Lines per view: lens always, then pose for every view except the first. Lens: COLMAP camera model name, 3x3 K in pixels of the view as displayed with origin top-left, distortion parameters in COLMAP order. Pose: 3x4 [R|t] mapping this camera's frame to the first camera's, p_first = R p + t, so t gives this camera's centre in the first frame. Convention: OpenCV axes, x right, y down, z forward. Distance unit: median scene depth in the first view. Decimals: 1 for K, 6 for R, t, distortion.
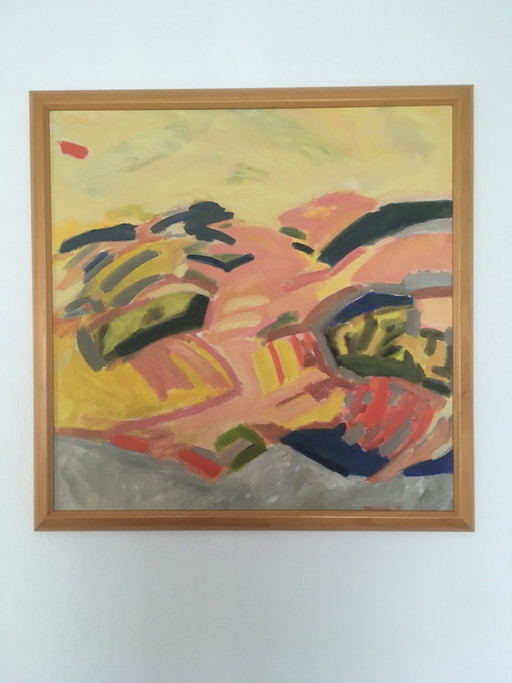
lens RADIAL K [[581.3, 0, 256.0], [0, 581.3, 341.5], [0, 0, 1]] dist [0.006376, 0.003730]
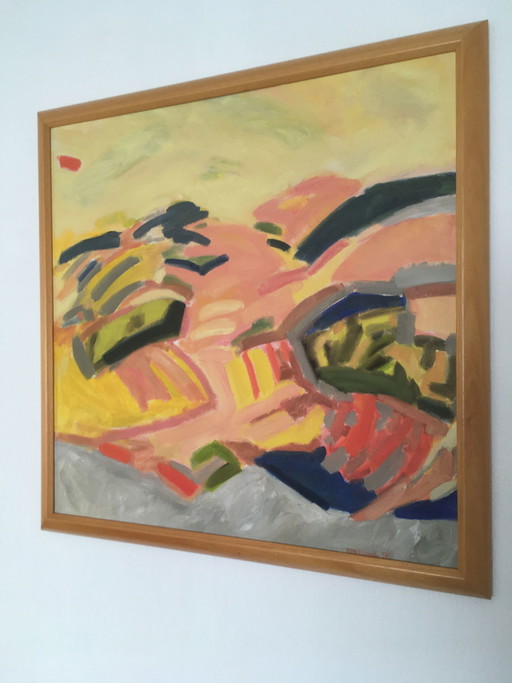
lens RADIAL K [[581.3, 0, 256.0], [0, 581.3, 341.5], [0, 0, 1]] dist [0.006376, 0.003730]
pose [[0.928285, -0.000616, -0.371868, 0.375069], [-0.001152, 0.999989, -0.004532, -0.010062], [0.371867, 0.004635, 0.928274, 0.171203]]
